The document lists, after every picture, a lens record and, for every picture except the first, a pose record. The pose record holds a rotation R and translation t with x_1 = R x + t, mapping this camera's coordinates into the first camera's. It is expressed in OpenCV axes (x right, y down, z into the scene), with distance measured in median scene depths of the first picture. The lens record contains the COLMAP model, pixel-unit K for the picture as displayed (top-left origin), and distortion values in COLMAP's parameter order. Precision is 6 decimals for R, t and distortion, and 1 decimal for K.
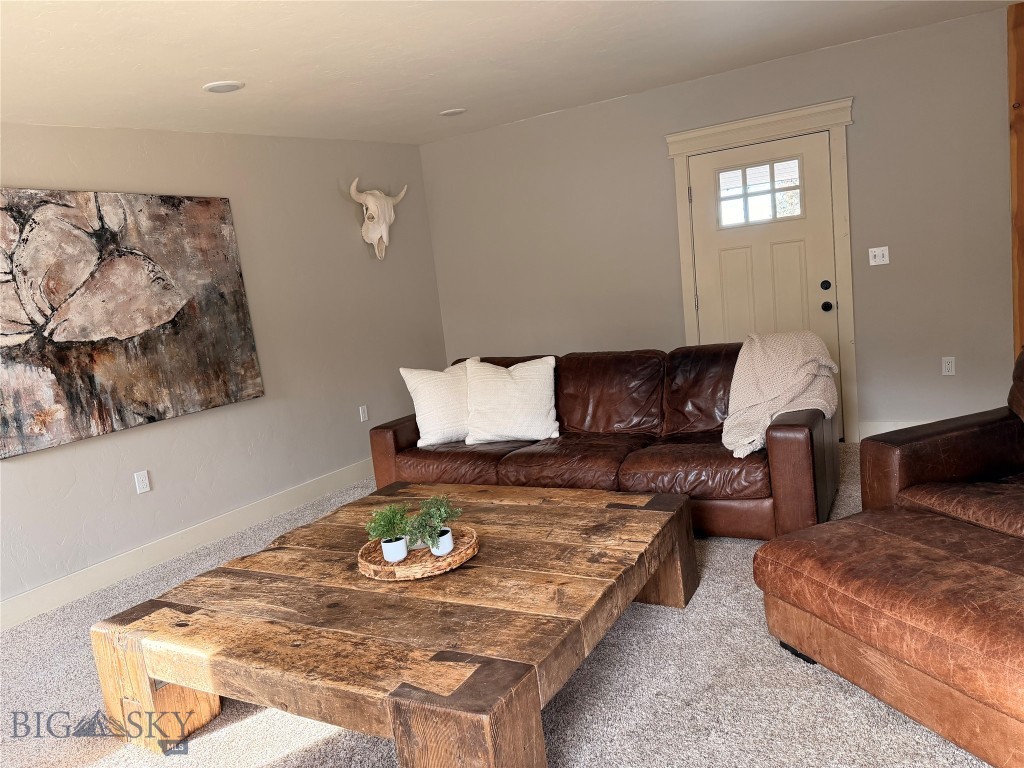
lens RADIAL K [[714.8, 0, 508.8], [0, 714.8, 388.2], [0, 0, 1]] dist [-0.011096, -0.006188]
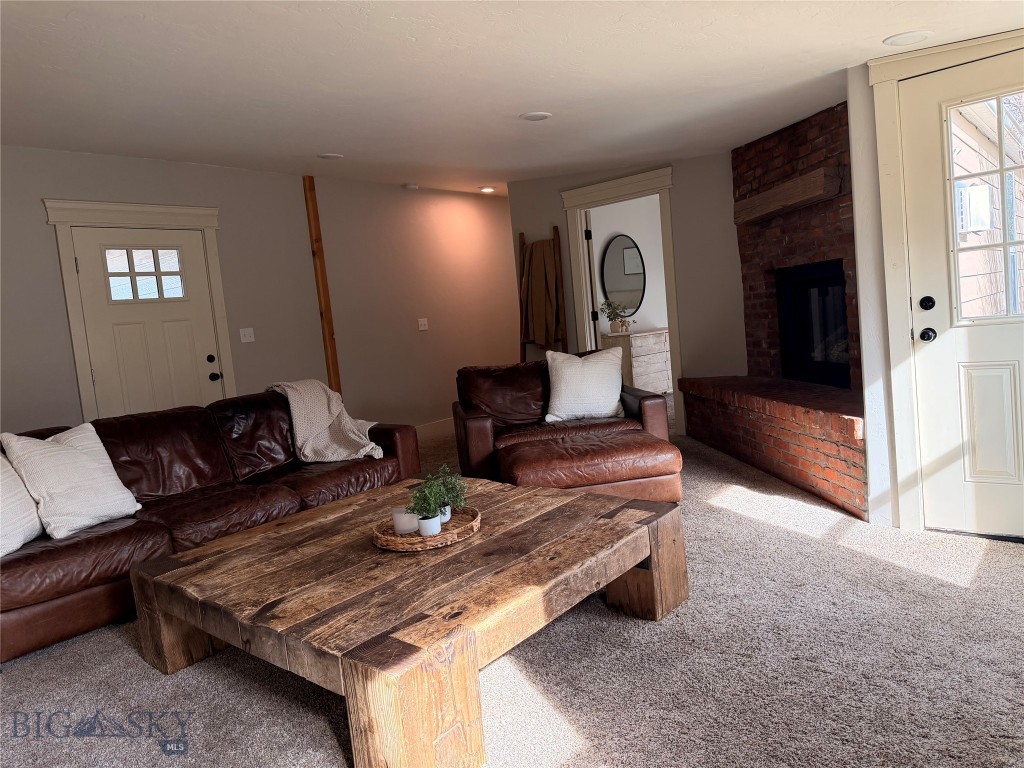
lens RADIAL K [[717.8, 0, 509.5], [0, 717.8, 375.3], [0, 0, 1]] dist [0.126040, -0.195526]
pose [[0.203099, 0.005077, 0.979145, -0.829343], [0.202795, 0.978086, -0.047136, 0.049559], [-0.957927, 0.208139, 0.197619, 0.404423]]
